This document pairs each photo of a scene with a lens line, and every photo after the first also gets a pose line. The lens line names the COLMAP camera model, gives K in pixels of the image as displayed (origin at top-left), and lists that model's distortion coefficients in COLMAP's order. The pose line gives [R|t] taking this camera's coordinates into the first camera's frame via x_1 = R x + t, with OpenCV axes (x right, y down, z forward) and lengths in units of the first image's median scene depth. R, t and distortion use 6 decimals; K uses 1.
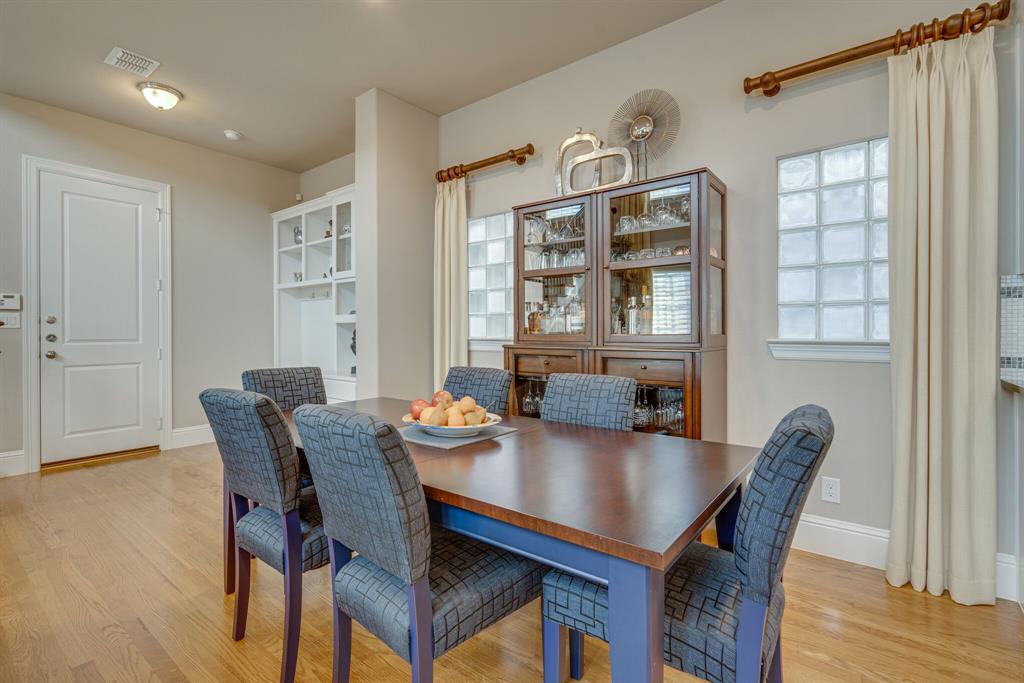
lens RADIAL K [[472.9, 0, 508.6], [0, 472.9, 336.9], [0, 0, 1]] dist [-0.004638, 0.001248]
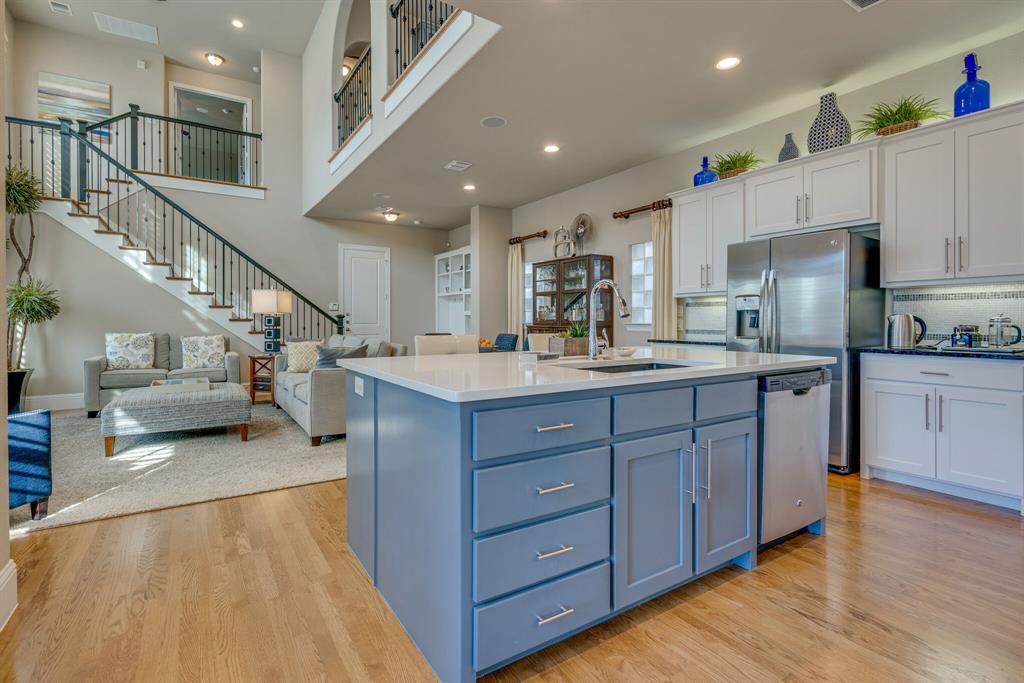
lens RADIAL K [[472.9, 0, 499.3], [0, 472.9, 320.1], [0, 0, 1]] dist [-0.004638, 0.001248]
pose [[0.944753, -0.000428, -0.327784, 0.476093], [-0.001086, 0.999990, -0.004437, 0.002078], [0.327782, 0.004548, 0.944742, -0.923355]]
